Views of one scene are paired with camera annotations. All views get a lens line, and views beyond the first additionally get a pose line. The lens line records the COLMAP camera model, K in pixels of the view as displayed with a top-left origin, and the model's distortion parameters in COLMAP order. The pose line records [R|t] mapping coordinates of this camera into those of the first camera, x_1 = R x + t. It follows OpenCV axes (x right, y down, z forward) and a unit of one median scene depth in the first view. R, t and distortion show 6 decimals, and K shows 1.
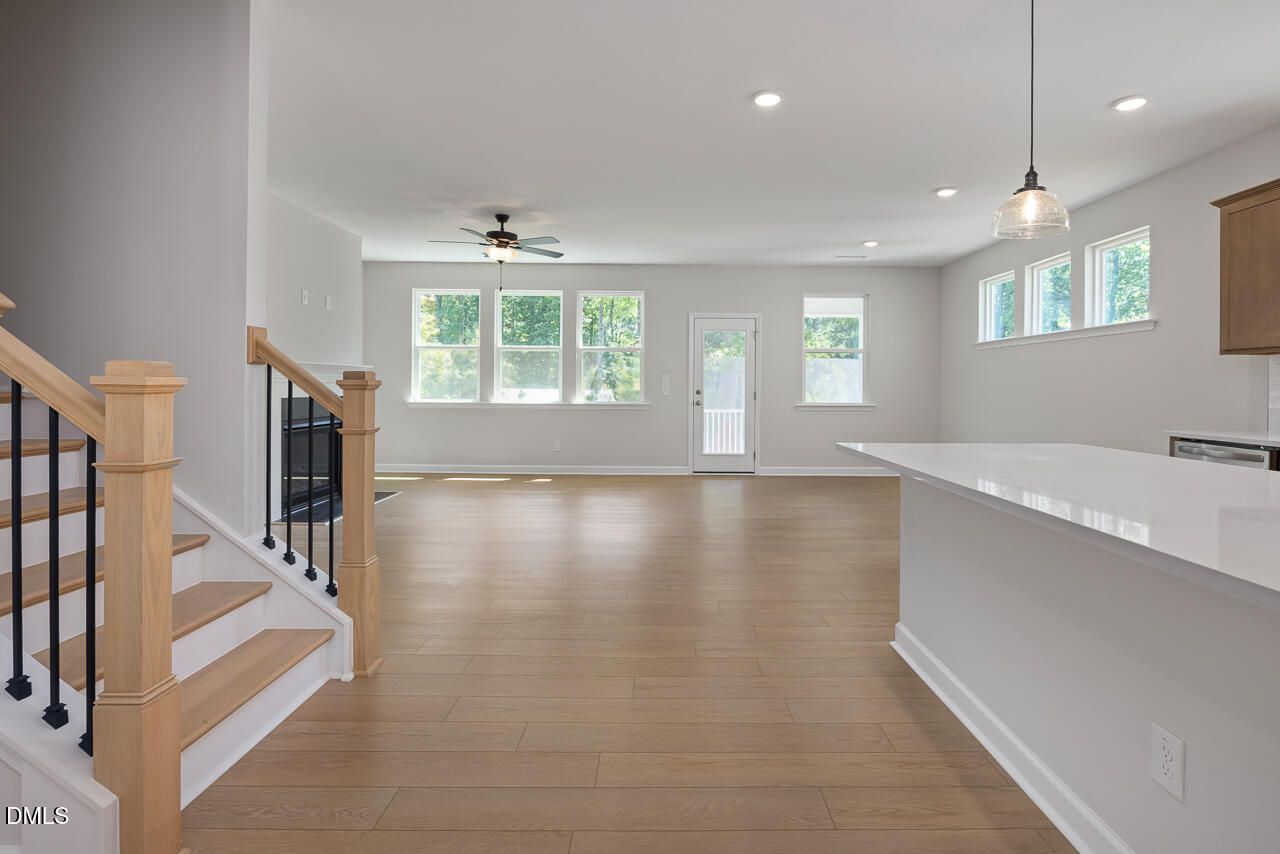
lens RADIAL K [[631.7, 0, 664.3], [0, 631.7, 387.2], [0, 0, 1]] dist [-0.001660, 0.000050]
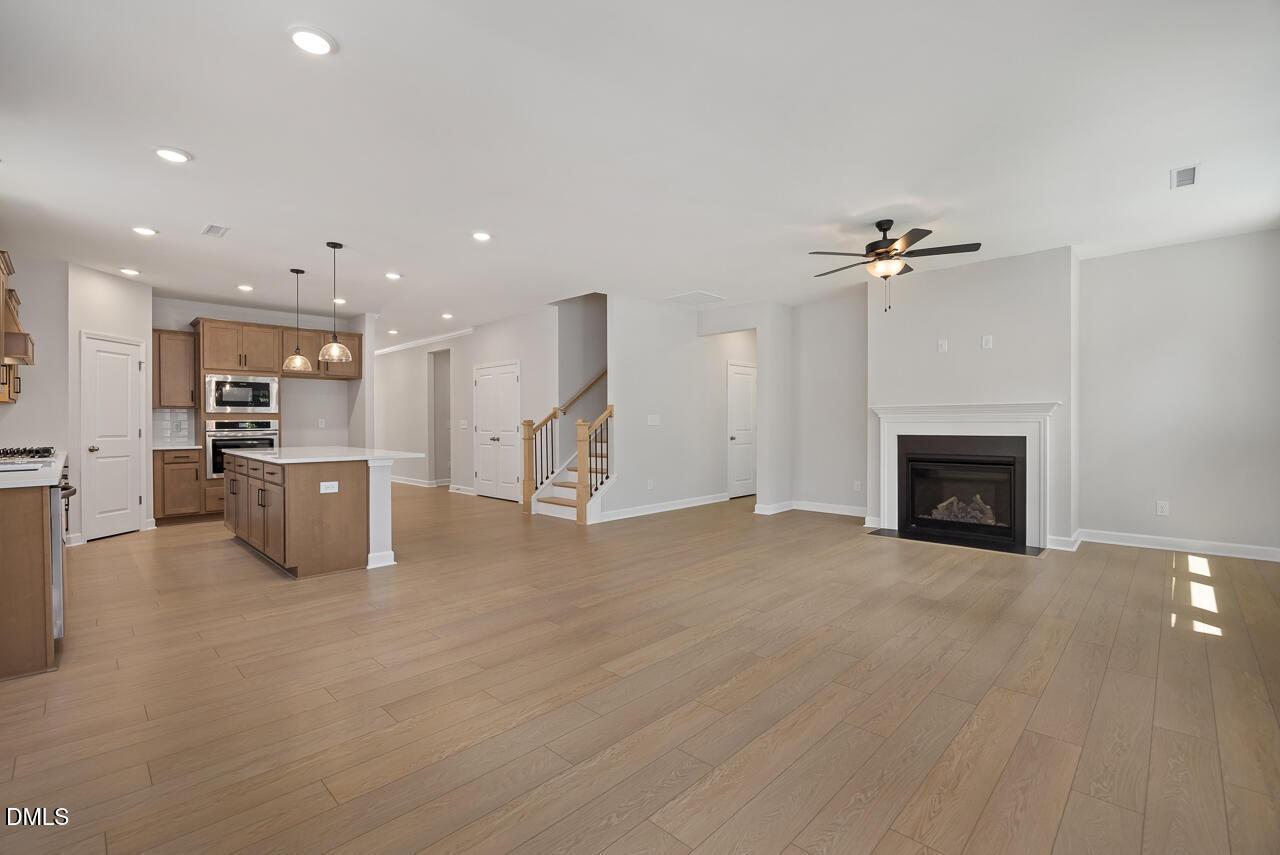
lens RADIAL K [[559.5, 0, 646.1], [0, 559.5, 424.7], [0, 0, 1]] dist [-0.017484, -0.000130]
pose [[-0.694617, -0.001674, -0.719378, 0.356645], [-0.001742, 0.999998, -0.000645, -0.000438], [0.719378, 0.000805, -0.694618, 0.924462]]
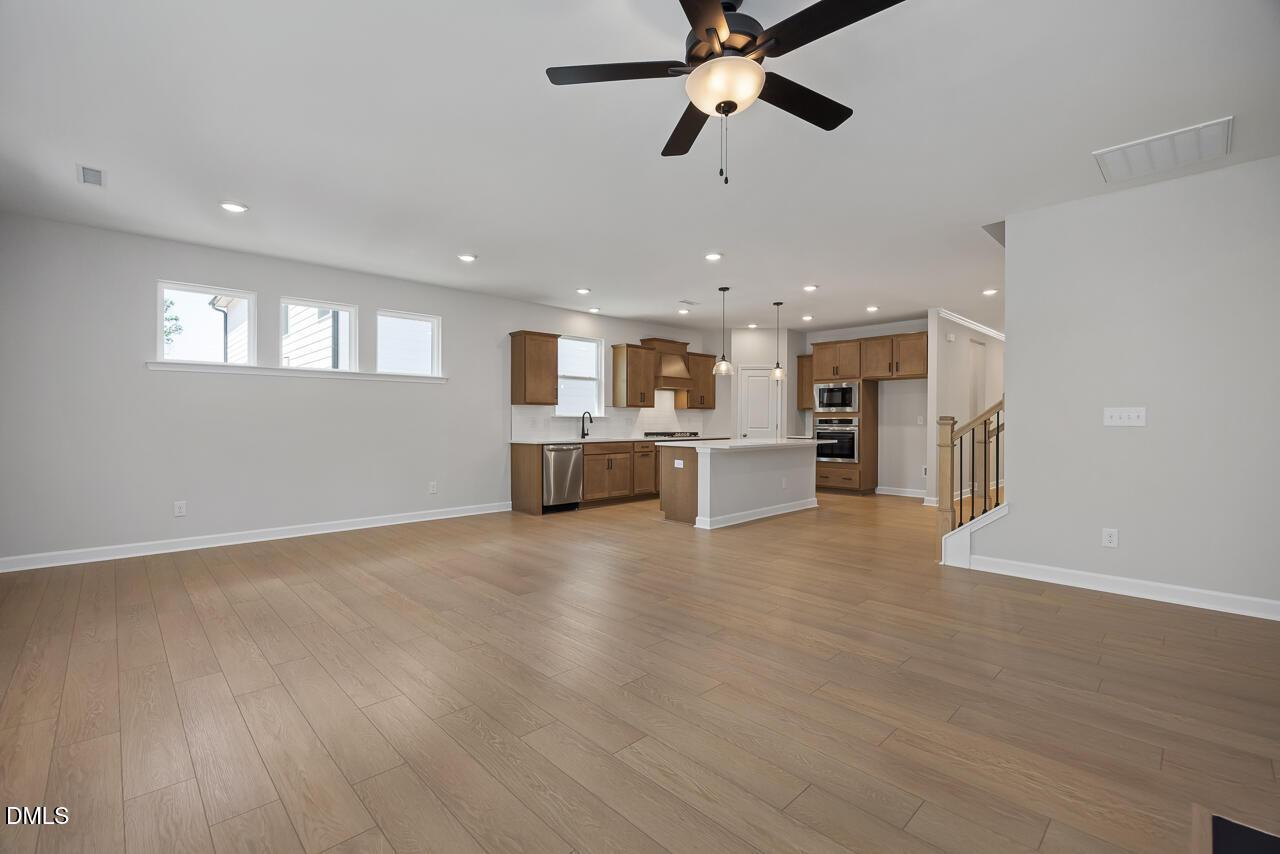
lens RADIAL K [[559.5, 0, 646.1], [0, 559.5, 424.2], [0, 0, 1]] dist [-0.017484, -0.000130]
pose [[-0.696513, -0.013218, 0.717423, -0.339024], [-0.006048, 0.999903, 0.012550, -0.005866], [-0.717519, 0.004402, -0.696525, 0.918152]]
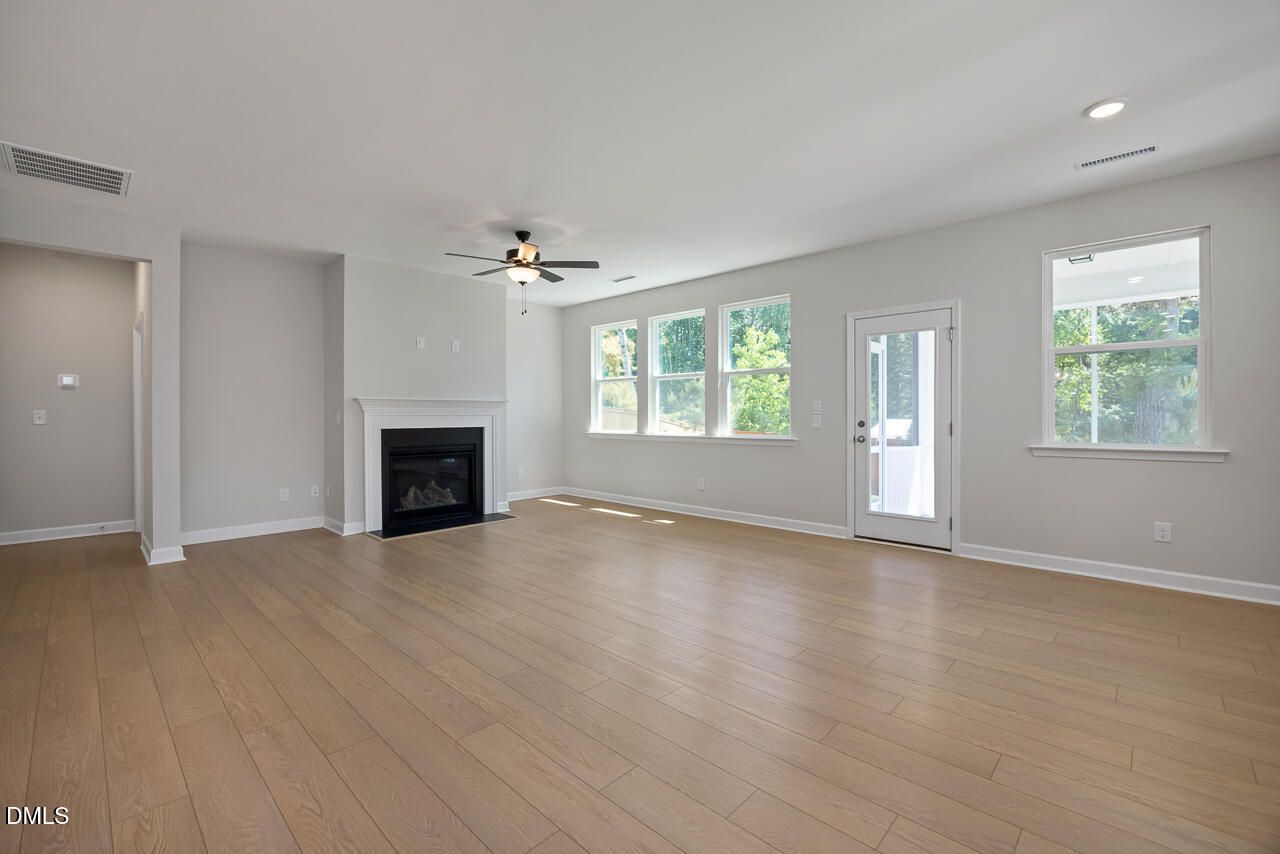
lens RADIAL K [[541.0, 0, 637.9], [0, 541.0, 417.5], [0, 0, 1]] dist [-0.011285, 0.000188]
pose [[0.718776, -0.005736, -0.695218, 0.295368], [0.005435, 0.999982, -0.002631, 0.001170], [0.695221, -0.001888, 0.718794, 0.394227]]
